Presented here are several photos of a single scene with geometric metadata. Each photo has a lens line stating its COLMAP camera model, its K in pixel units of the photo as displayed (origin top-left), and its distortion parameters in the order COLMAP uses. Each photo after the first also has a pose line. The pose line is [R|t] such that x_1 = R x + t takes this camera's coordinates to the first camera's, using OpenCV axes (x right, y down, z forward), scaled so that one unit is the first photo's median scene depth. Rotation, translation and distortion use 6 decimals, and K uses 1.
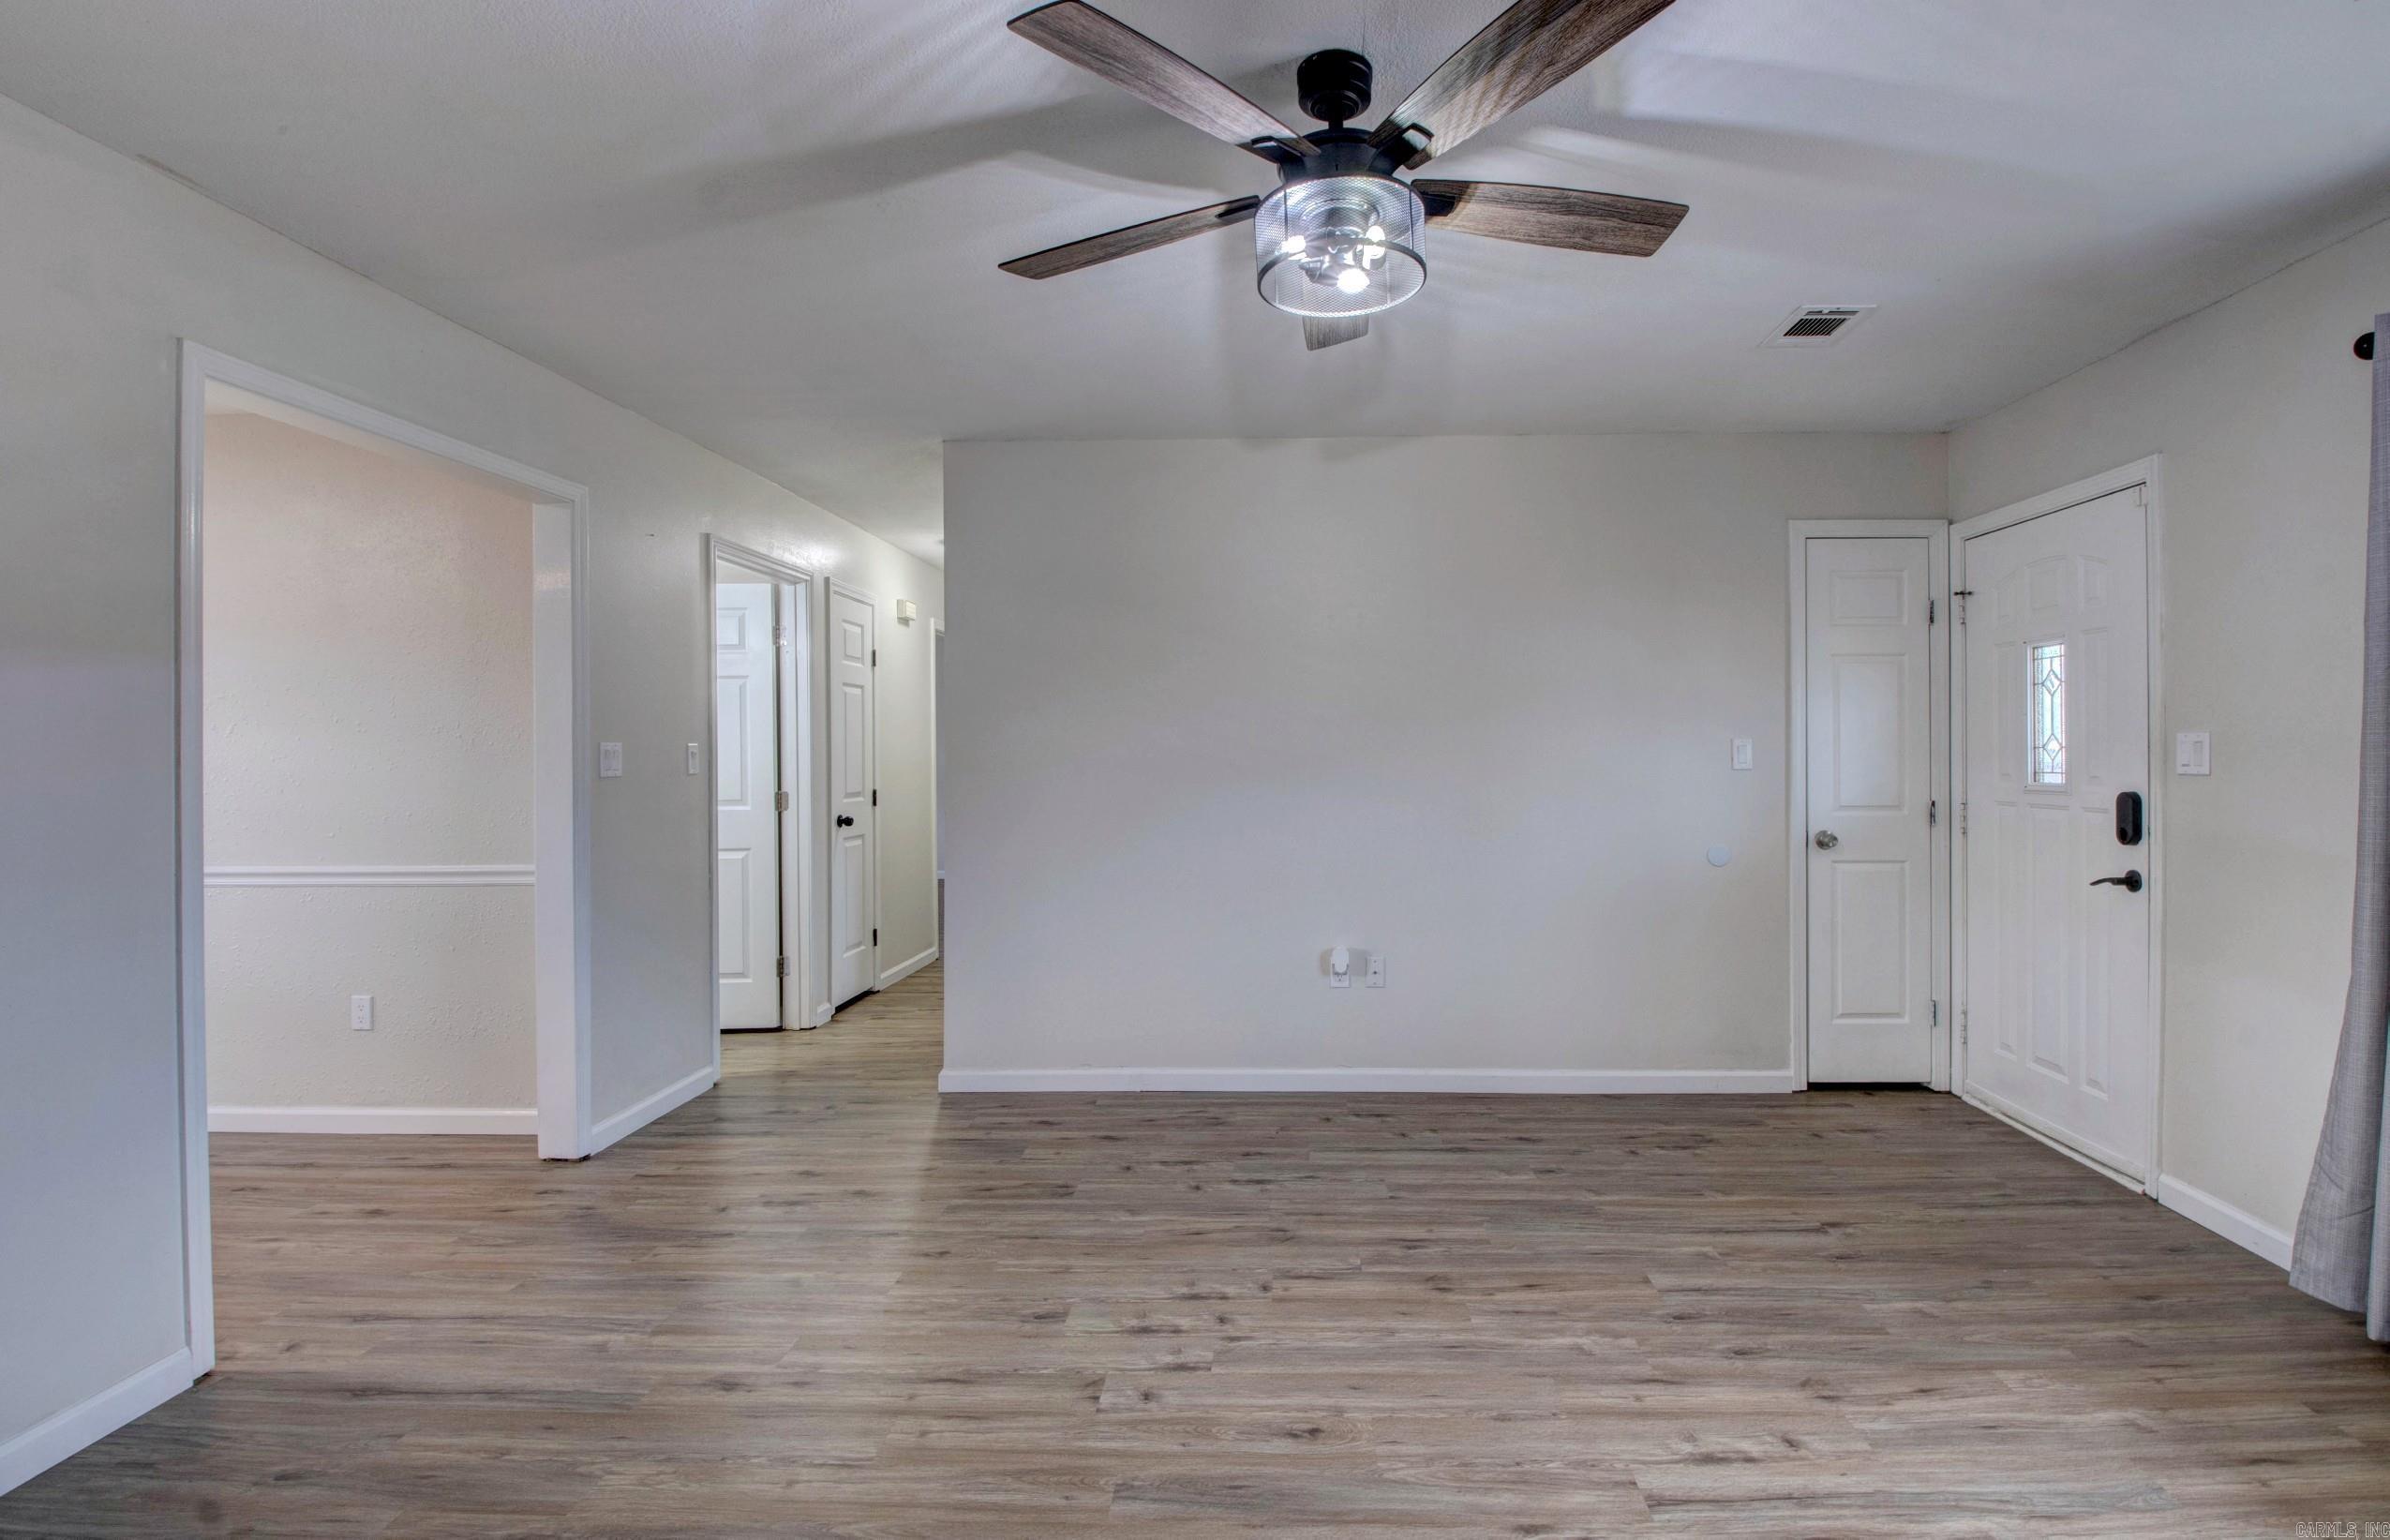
lens RADIAL K [[1168.3, 0, 1239.1], [0, 1168.3, 753.2], [0, 0, 1]] dist [0.028697, -0.041765]
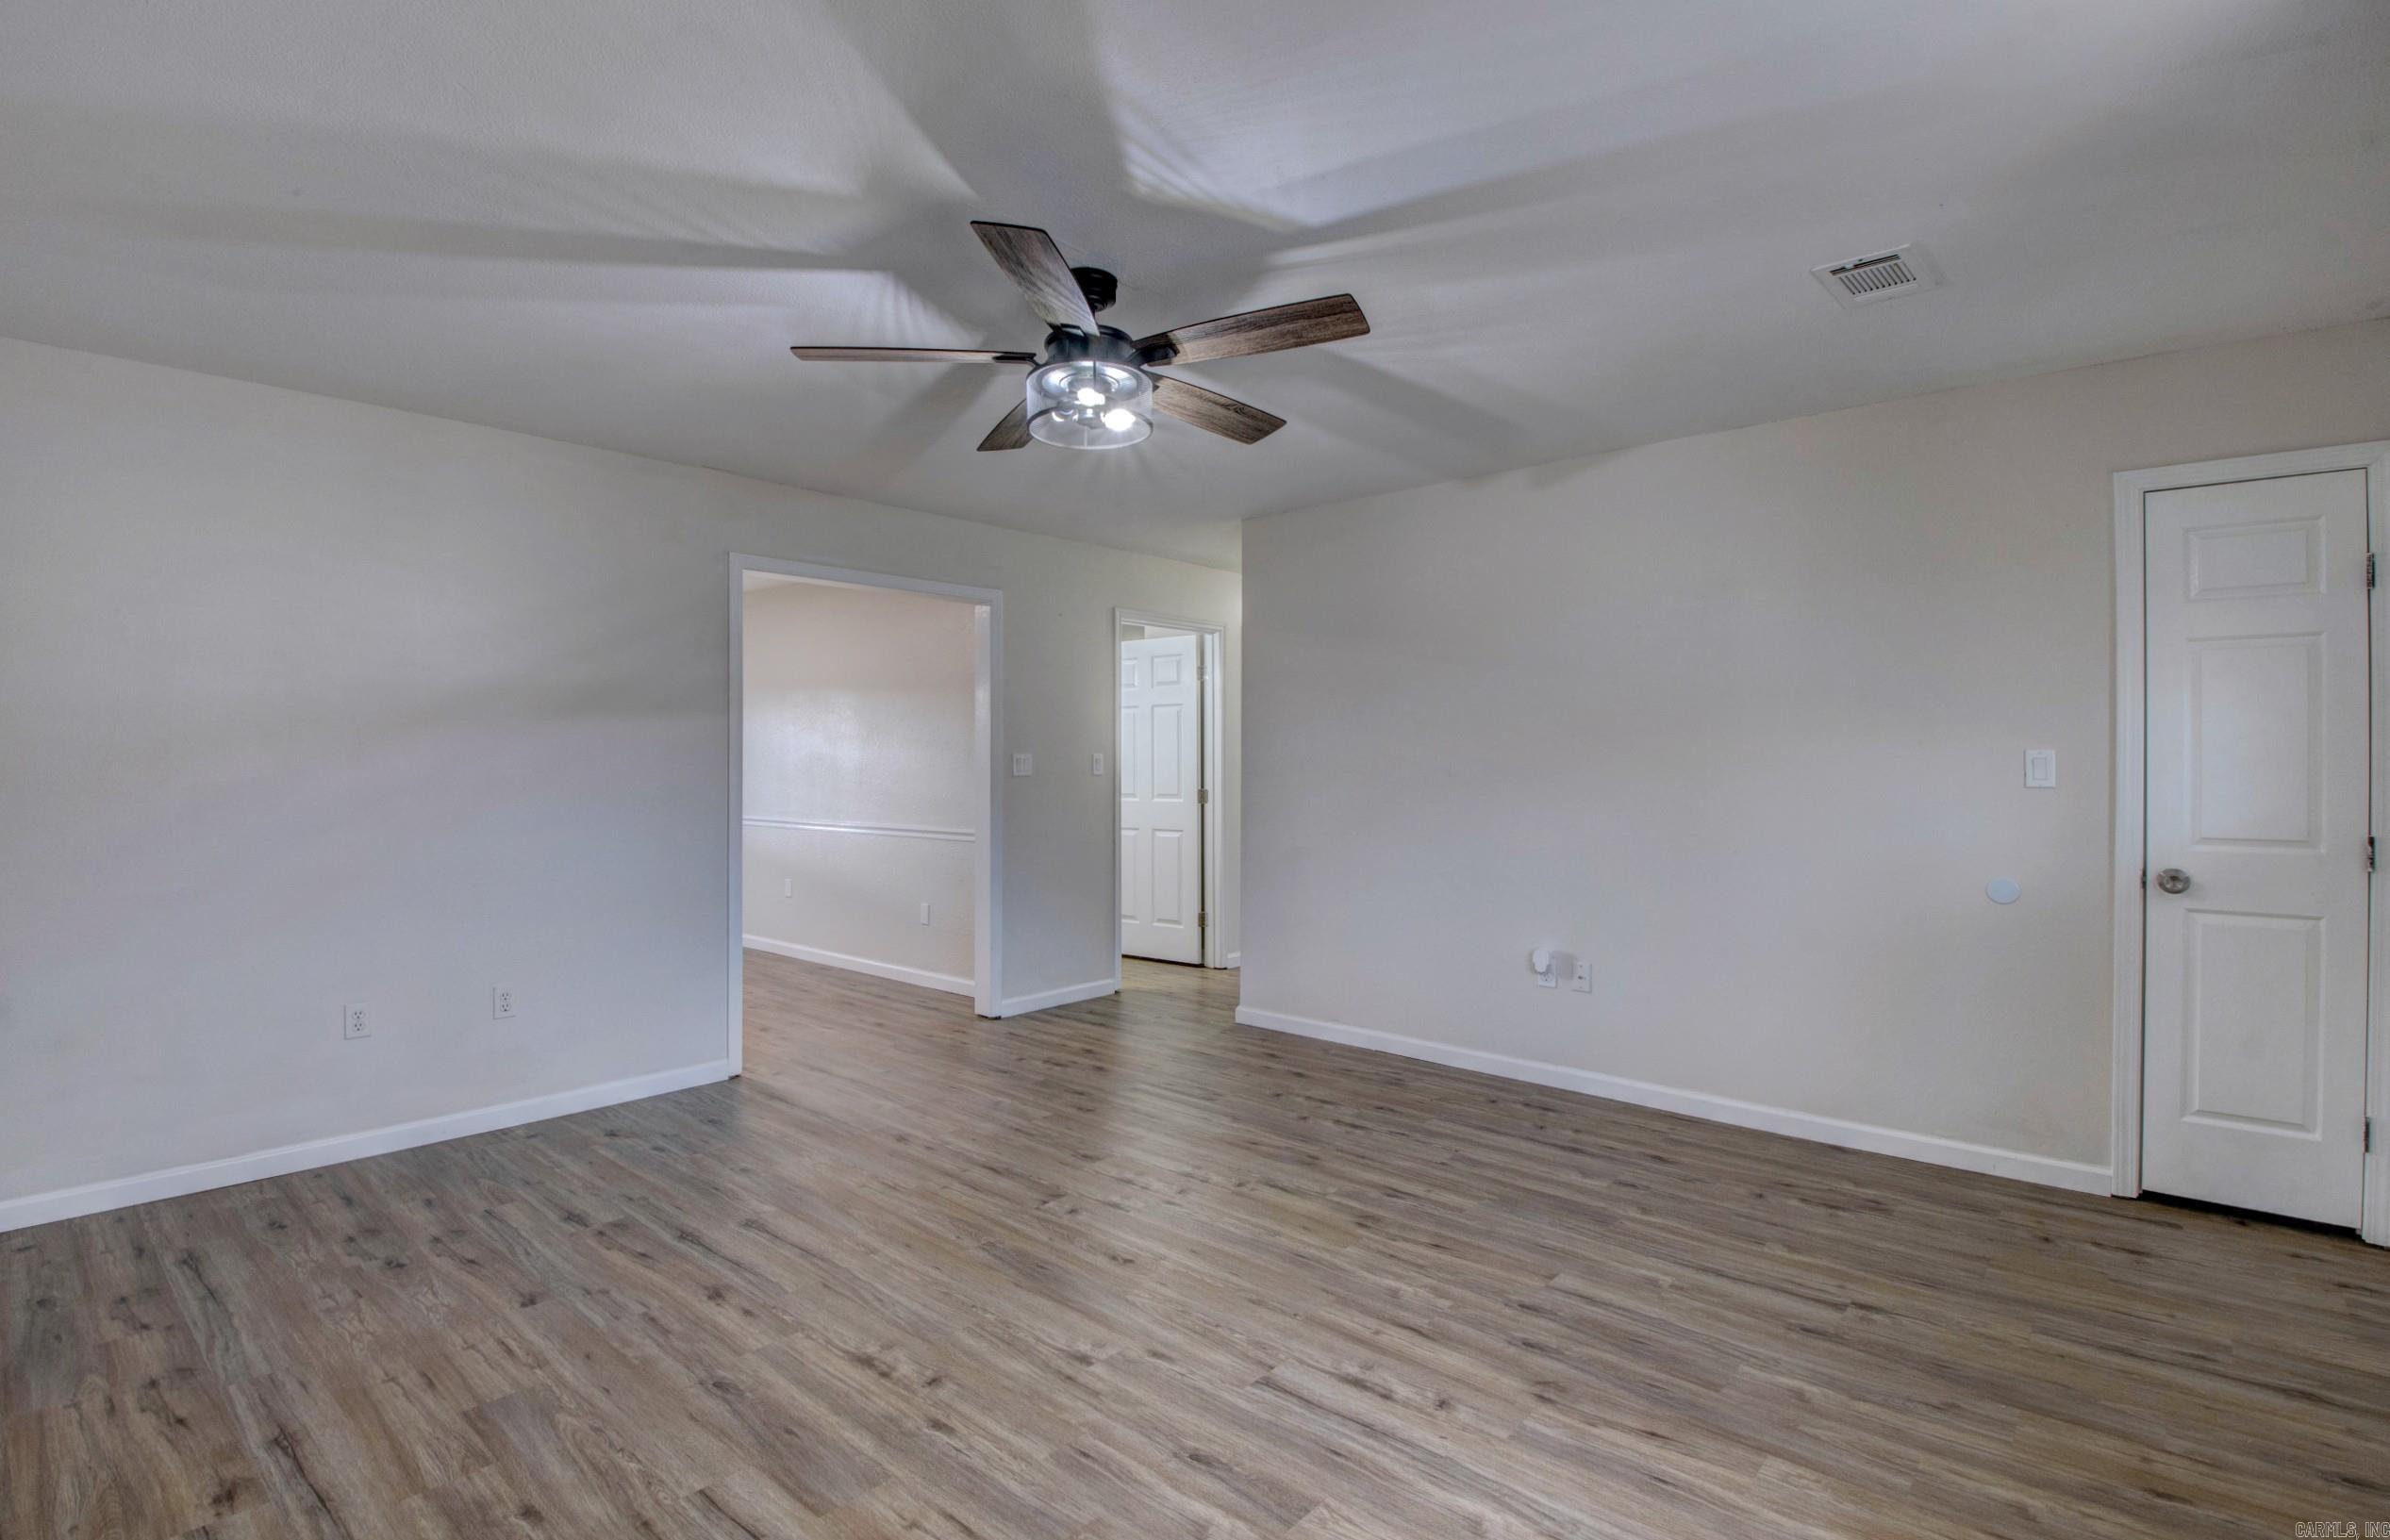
lens RADIAL K [[1099.3, 0, 1188.0], [0, 1099.3, 762.1], [0, 0, 1]] dist [0.018554, -0.027056]
pose [[0.760212, 0.006148, -0.649646, 0.596828], [-0.004513, 0.999981, 0.004182, -0.005431], [0.649659, -0.000247, 0.760226, 0.044585]]
